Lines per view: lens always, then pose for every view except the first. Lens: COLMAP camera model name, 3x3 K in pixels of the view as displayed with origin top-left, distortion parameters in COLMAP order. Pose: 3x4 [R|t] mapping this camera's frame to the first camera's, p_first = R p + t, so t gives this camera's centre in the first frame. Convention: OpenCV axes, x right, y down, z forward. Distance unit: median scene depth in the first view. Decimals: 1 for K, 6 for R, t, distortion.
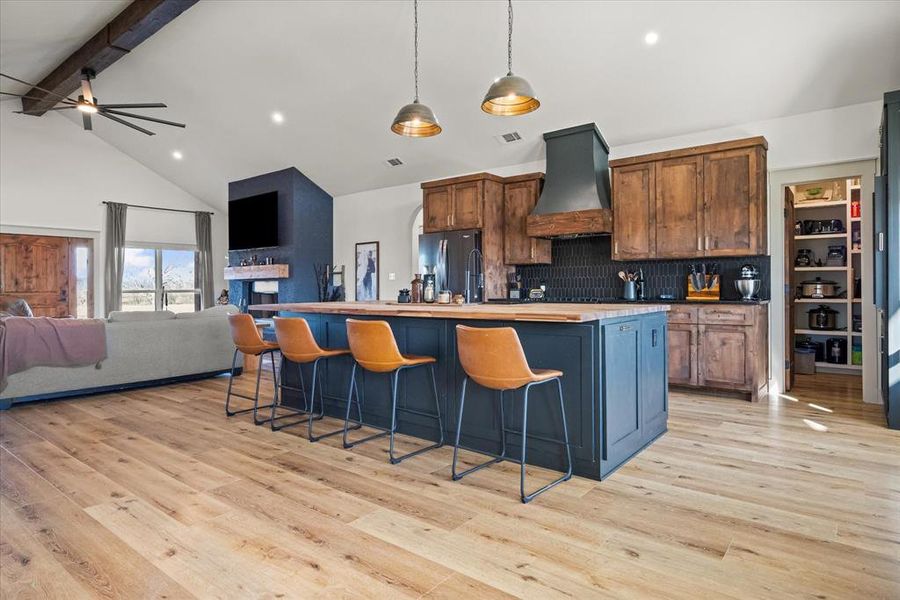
lens RADIAL K [[523.2, 0, 447.4], [0, 523.2, 292.3], [0, 0, 1]] dist [0.008656, -0.005011]
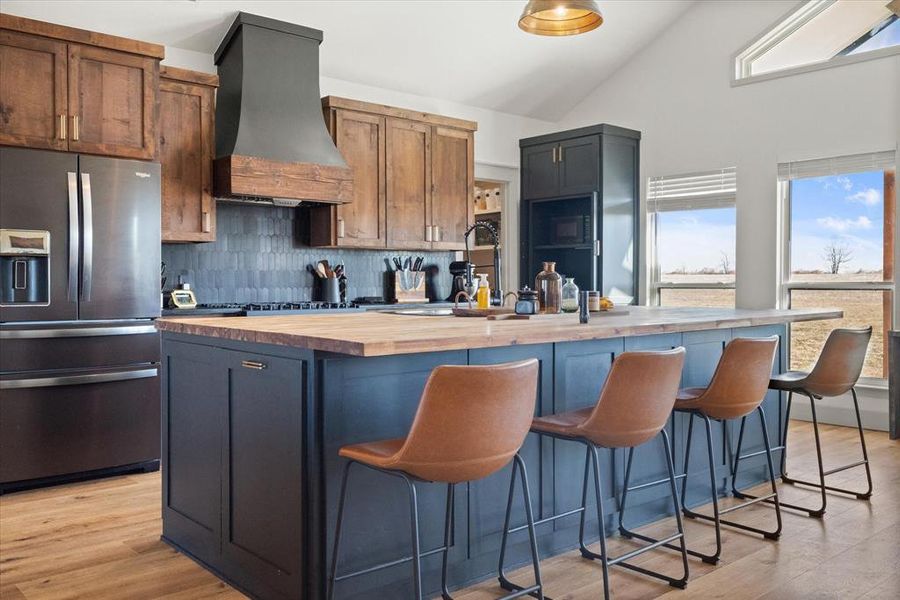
lens RADIAL K [[793.1, 0, 443.5], [0, 793.1, 295.1], [0, 0, 1]] dist [0.008387, 0.018681]
pose [[0.179285, -0.009572, 0.983751, -0.566336], [0.010754, 0.999912, 0.007769, -0.004335], [-0.983738, 0.009187, 0.179373, 0.586012]]
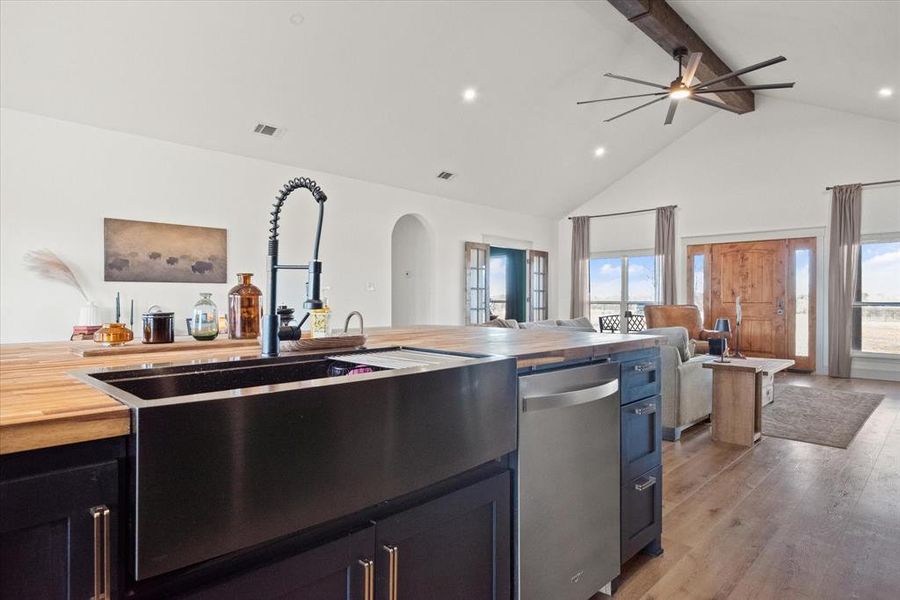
lens RADIAL K [[523.2, 0, 453.8], [0, 523.2, 298.7], [0, 0, 1]] dist [0.008656, -0.005011]
pose [[-0.082135, 0.006490, -0.996600, 0.228040], [-0.019233, 0.999782, 0.008096, -0.007653], [0.996436, 0.019832, -0.081992, 0.745583]]
